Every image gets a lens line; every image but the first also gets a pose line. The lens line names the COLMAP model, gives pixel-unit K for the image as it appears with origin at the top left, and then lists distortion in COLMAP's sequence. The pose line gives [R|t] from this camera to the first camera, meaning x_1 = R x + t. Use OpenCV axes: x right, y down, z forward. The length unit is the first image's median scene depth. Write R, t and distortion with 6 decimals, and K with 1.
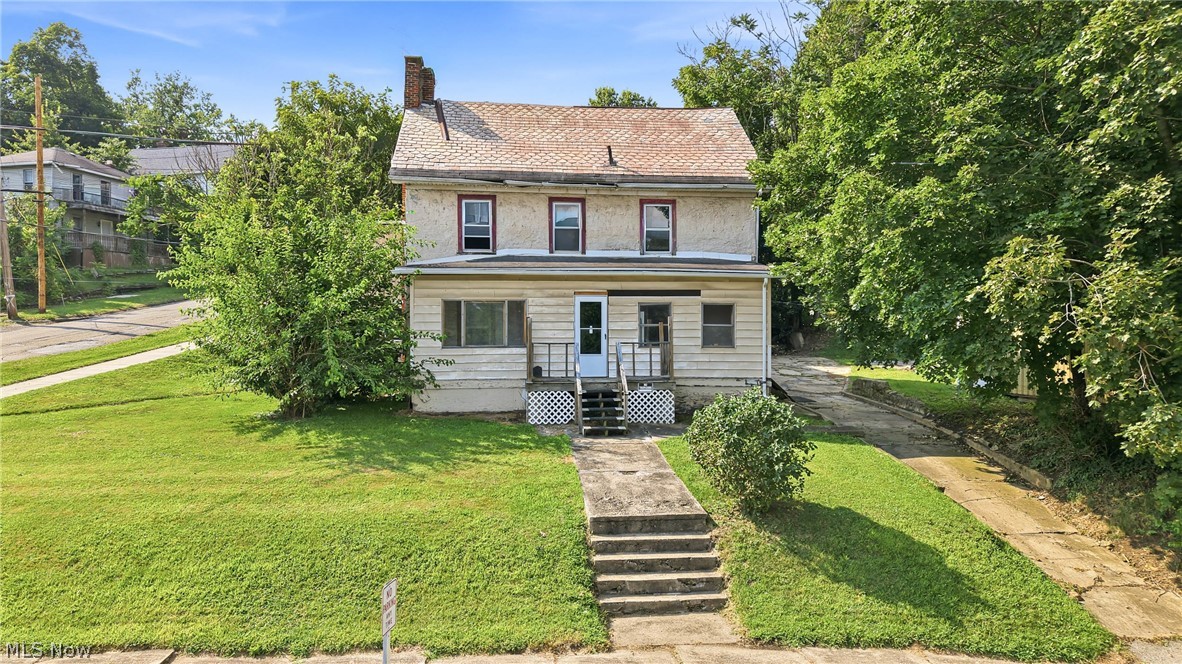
lens RADIAL K [[798.7, 0, 604.0], [0, 798.7, 333.0], [0, 0, 1]] dist [0.022690, -0.030449]
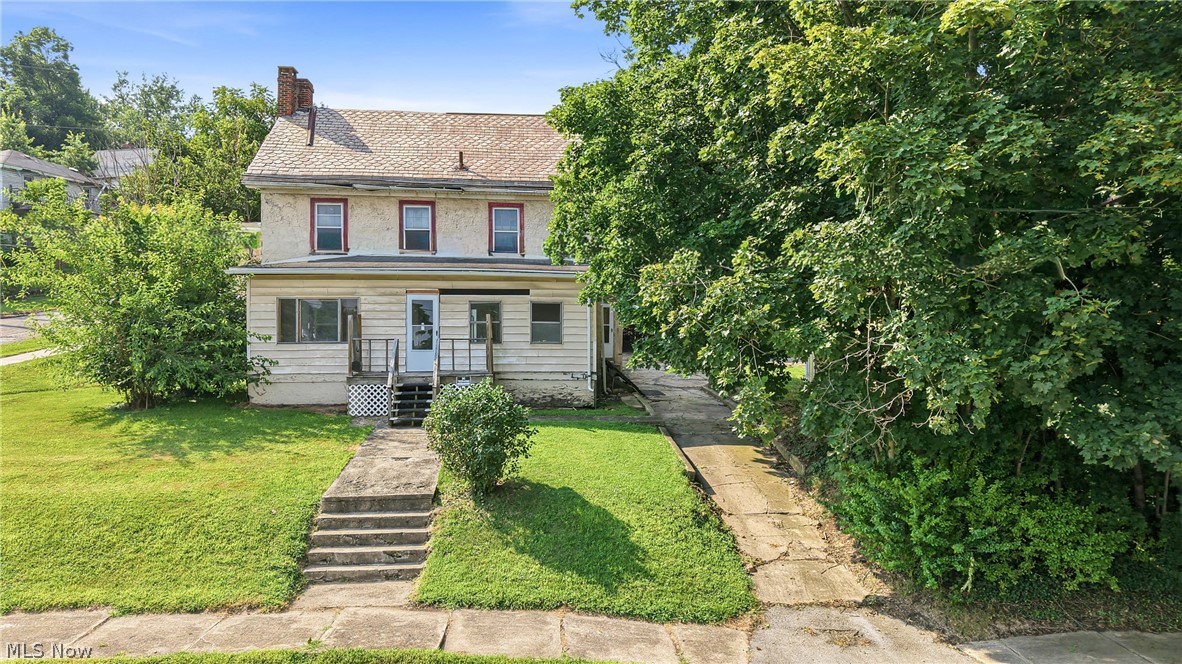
lens RADIAL K [[803.2, 0, 594.5], [0, 803.2, 325.8], [0, 0, 1]] dist [-0.001034, -0.004184]
pose [[0.999993, 0.001147, -0.003483, 0.231839], [-0.001178, 0.999958, -0.009053, 0.004302], [0.003473, 0.009057, 0.999953, -0.062766]]
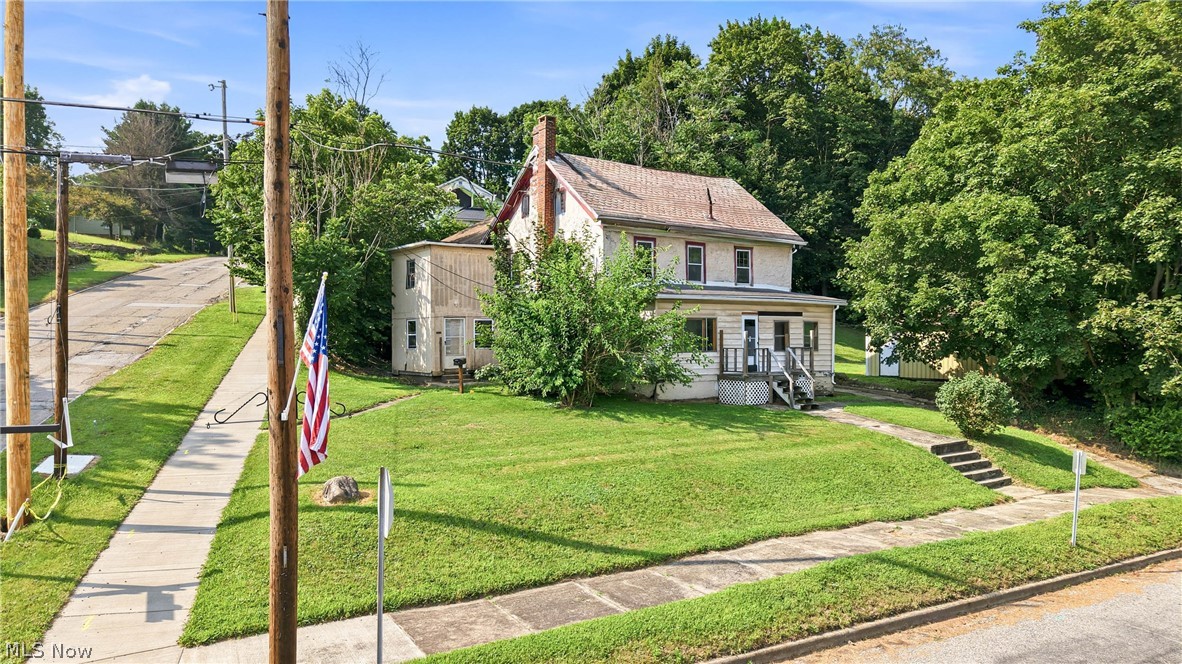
lens RADIAL K [[798.7, 0, 604.0], [0, 798.7, 333.0], [0, 0, 1]] dist [0.022690, -0.030449]
pose [[0.885429, 0.002642, 0.464768, -0.988078], [0.003105, 0.999928, -0.011599, 0.000959], [-0.464765, 0.011713, 0.885357, -0.158418]]
